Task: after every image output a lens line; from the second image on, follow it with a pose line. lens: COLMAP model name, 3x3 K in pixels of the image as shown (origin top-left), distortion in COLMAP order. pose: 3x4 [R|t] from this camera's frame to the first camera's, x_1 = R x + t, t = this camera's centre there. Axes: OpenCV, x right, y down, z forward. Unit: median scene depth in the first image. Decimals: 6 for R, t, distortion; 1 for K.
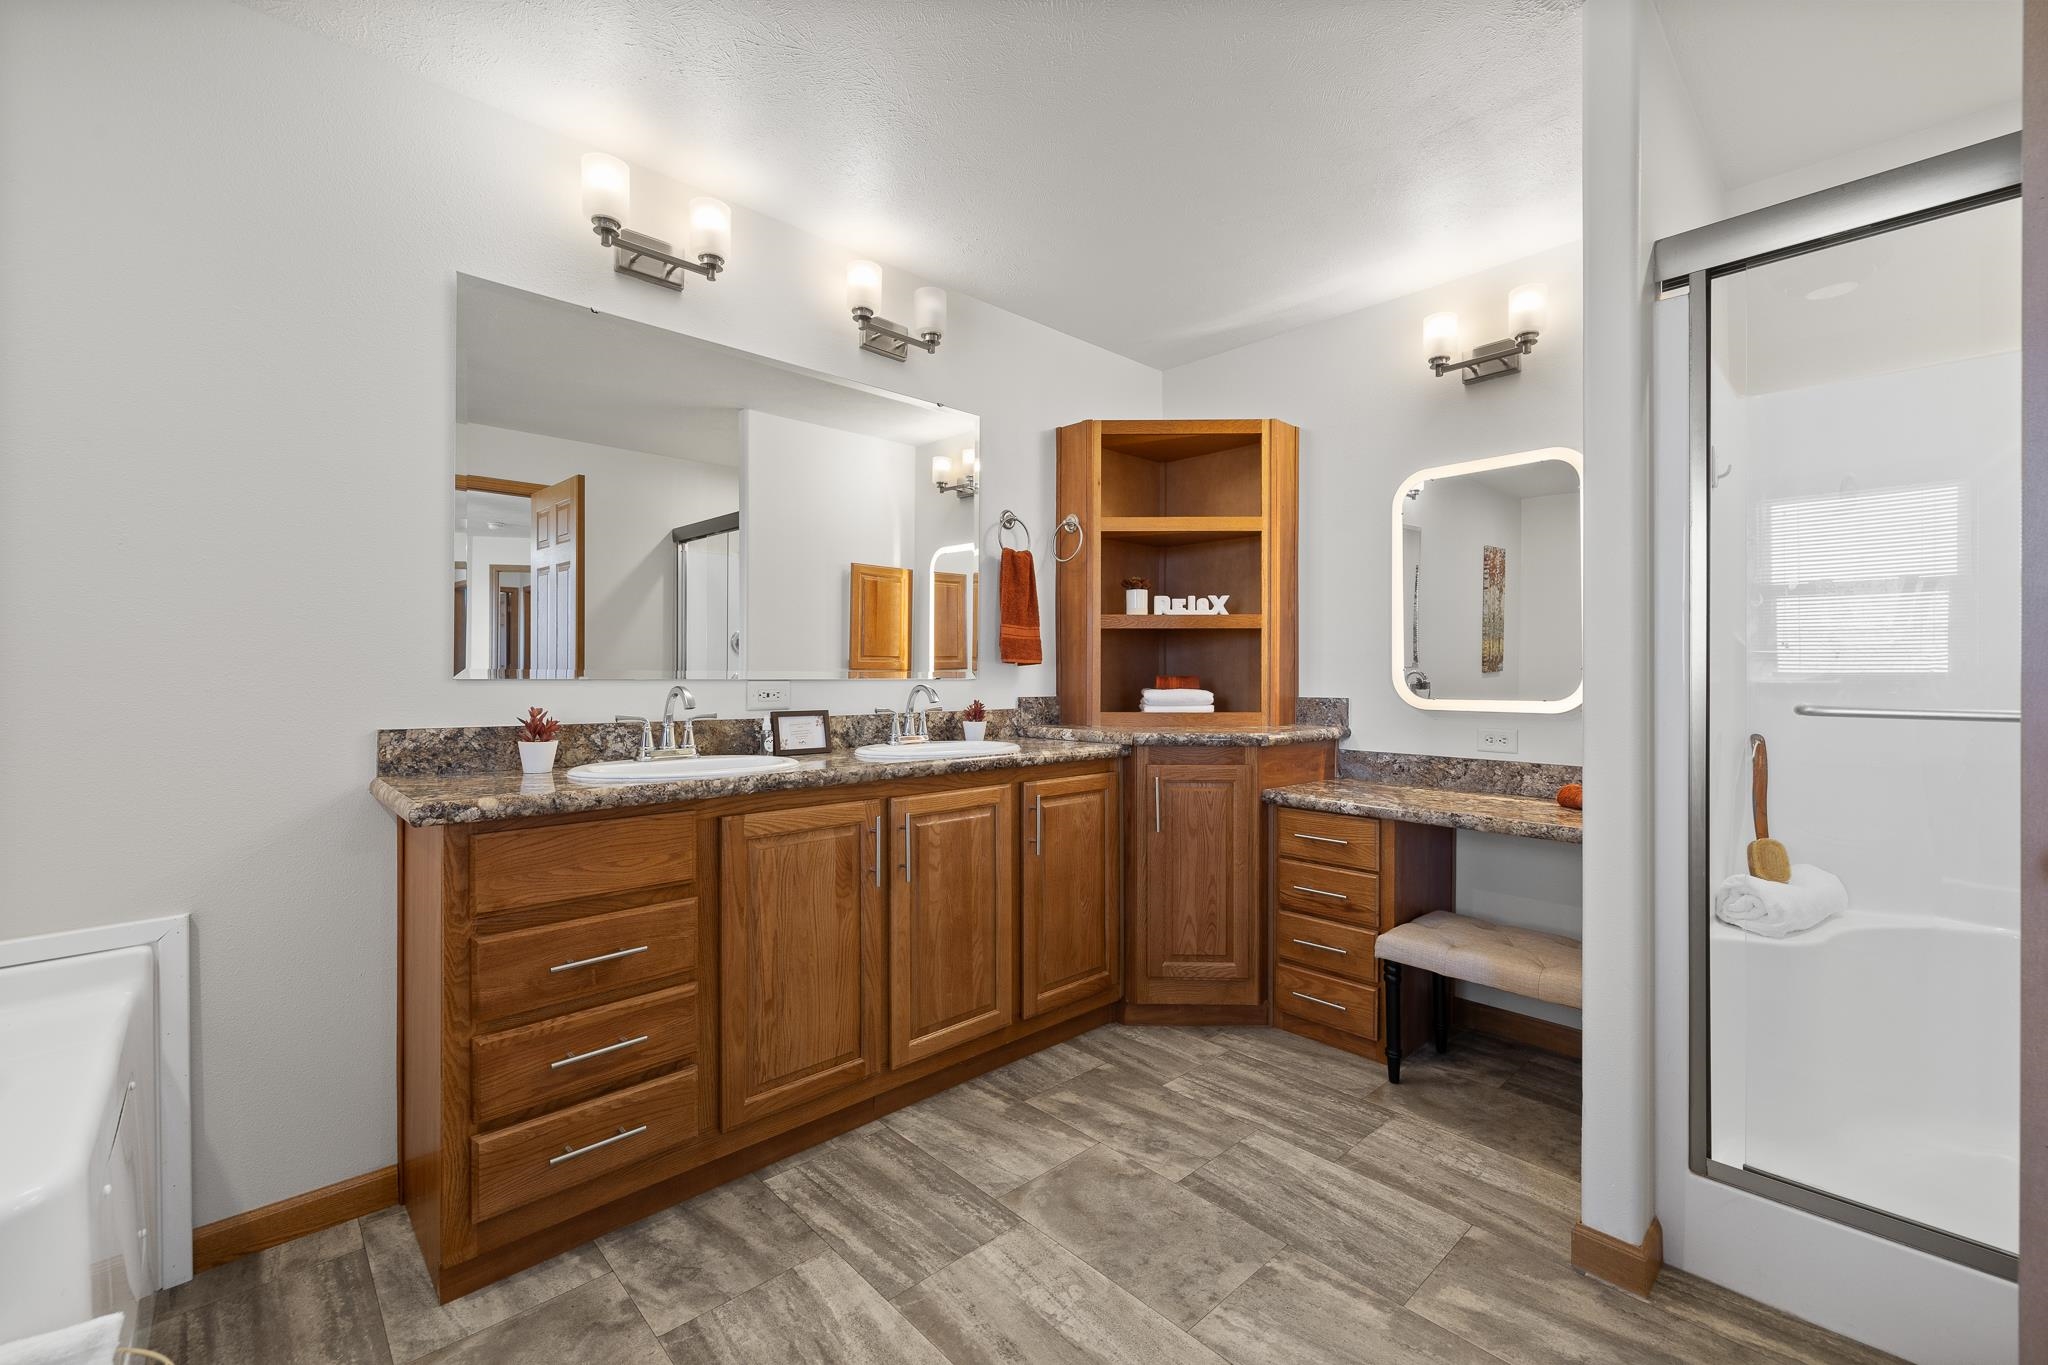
lens RADIAL K [[859.7, 0, 1031.7], [0, 859.7, 674.4], [0, 0, 1]] dist [-0.002581, 0.000175]
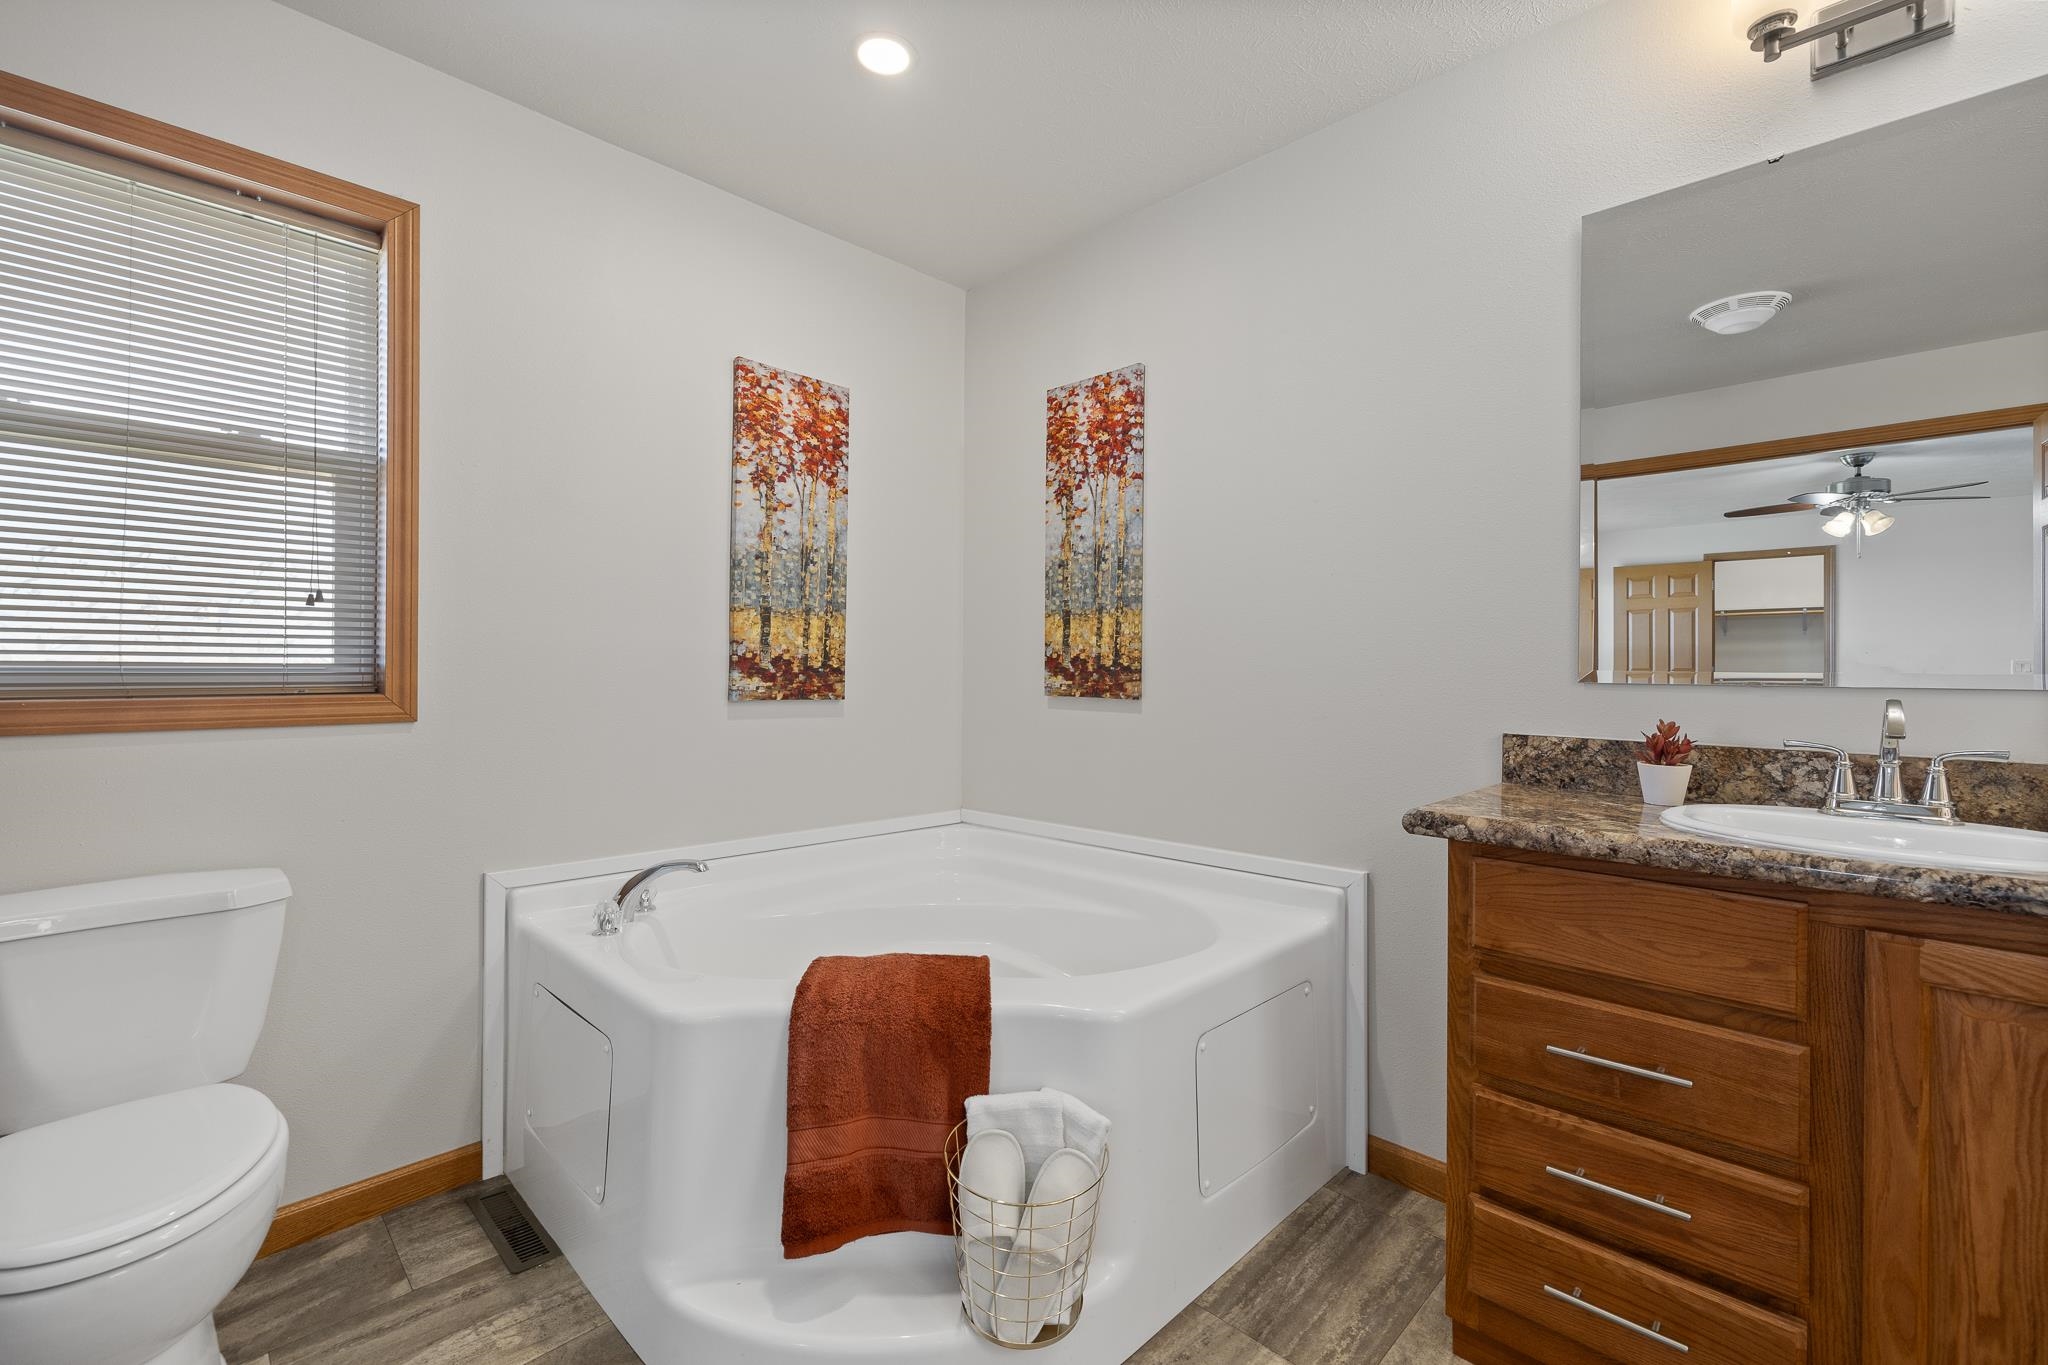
lens RADIAL K [[859.7, 0, 1043.6], [0, 859.7, 673.1], [0, 0, 1]] dist [-0.002581, 0.000175]
pose [[0.042221, 0.001770, -0.999107, 0.191389], [-0.007601, 0.999970, 0.001450, -0.001336], [0.999079, 0.007533, 0.042233, 0.438740]]
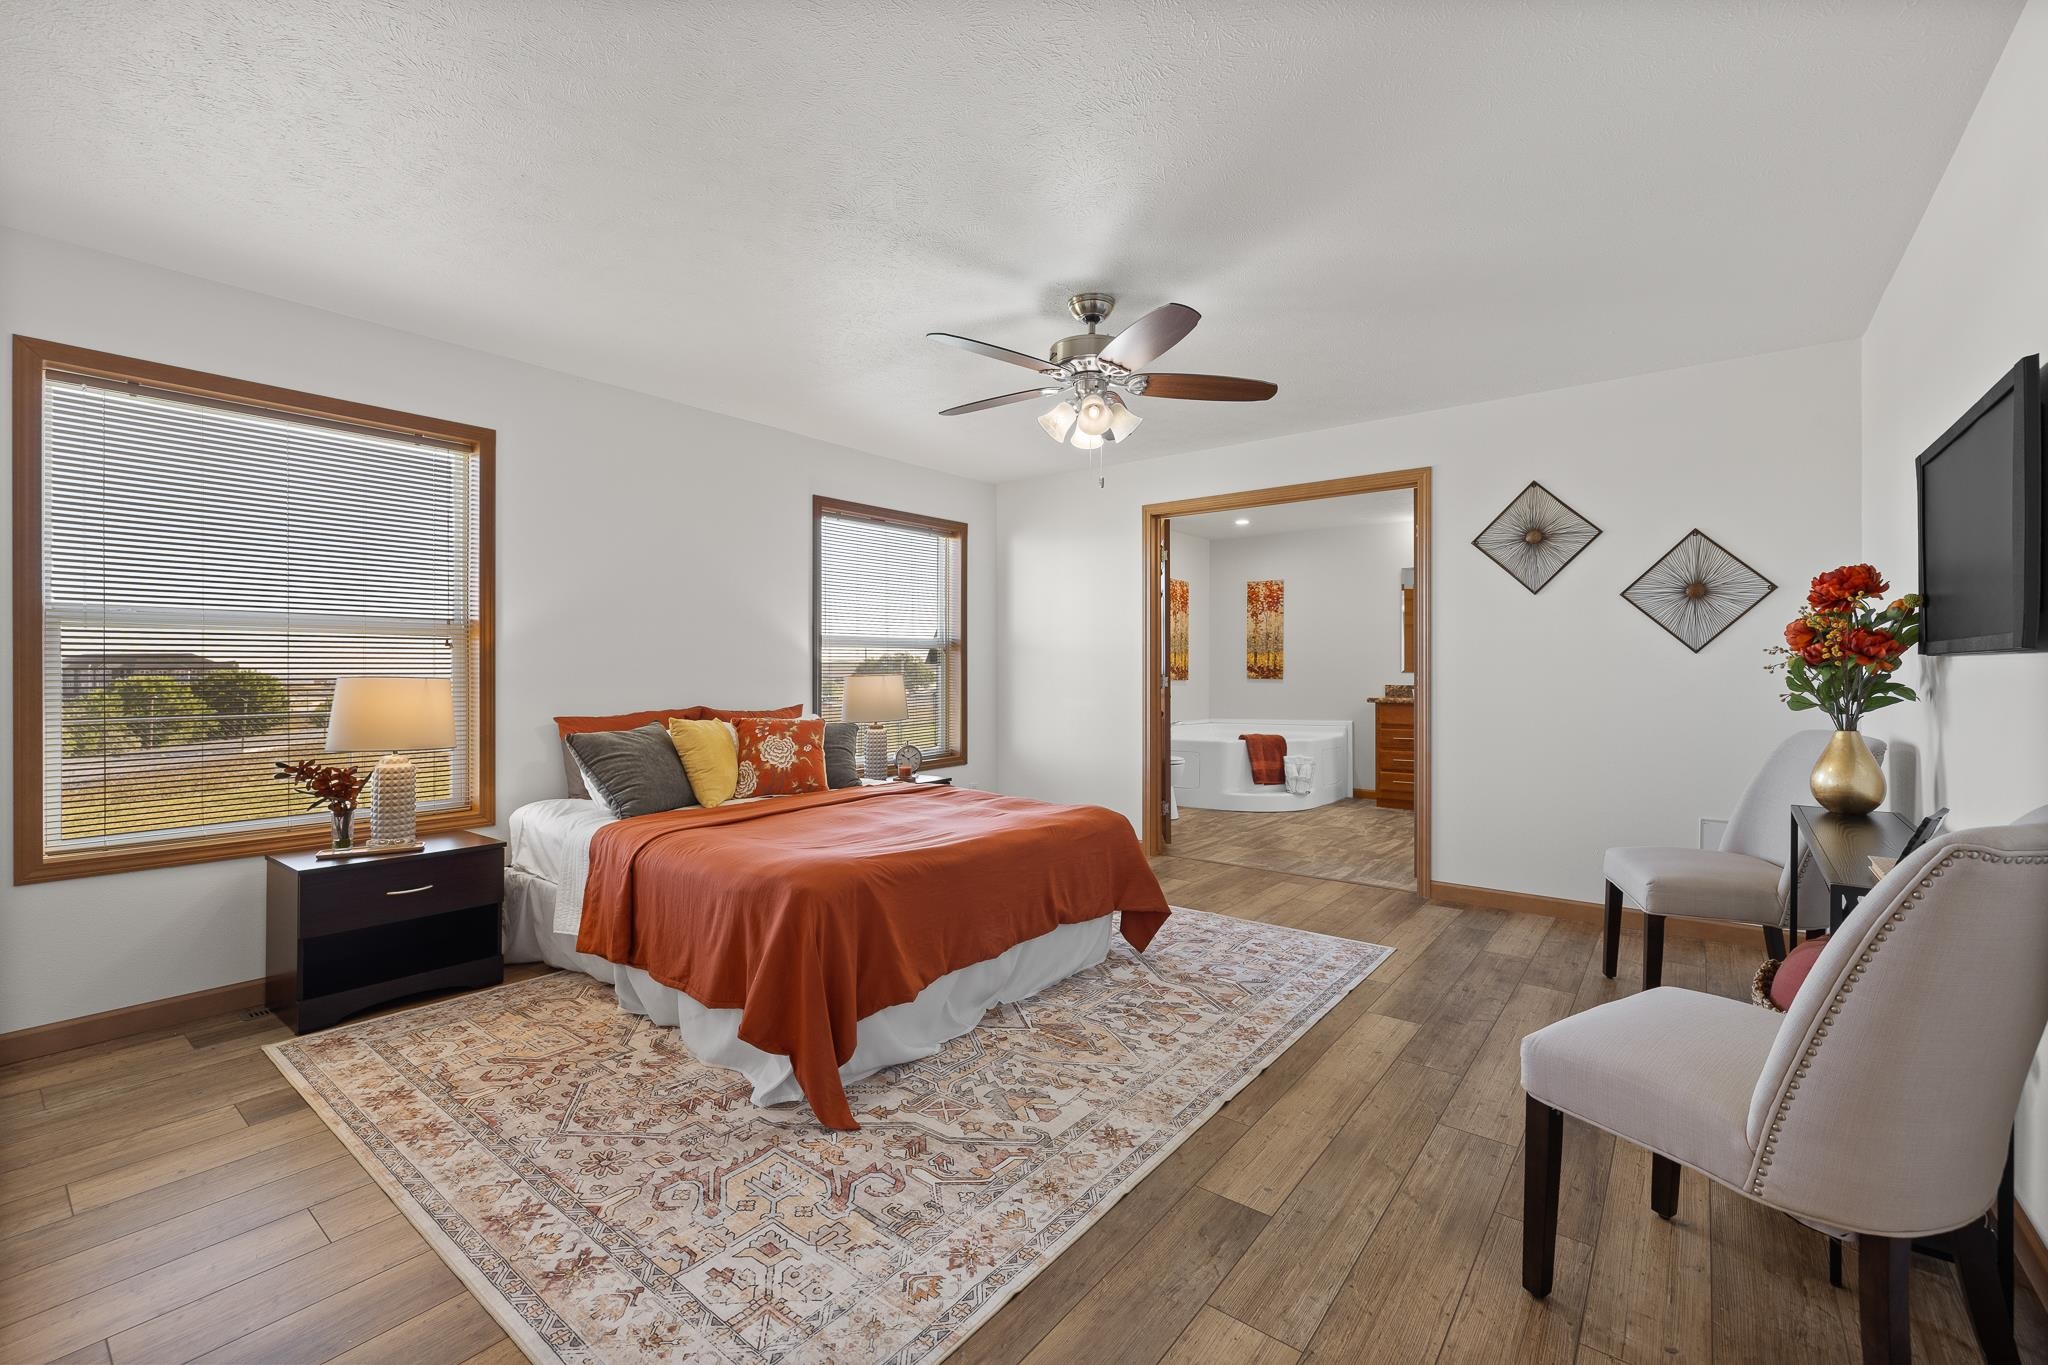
lens RADIAL K [[859.7, 0, 1030.6], [0, 859.7, 674.9], [0, 0, 1]] dist [-0.002581, 0.000175]
pose [[0.142611, 0.001331, -0.989778, 3.160137], [-0.004807, 0.999988, 0.000652, 0.021997], [0.989767, 0.004665, 0.142615, -1.321684]]
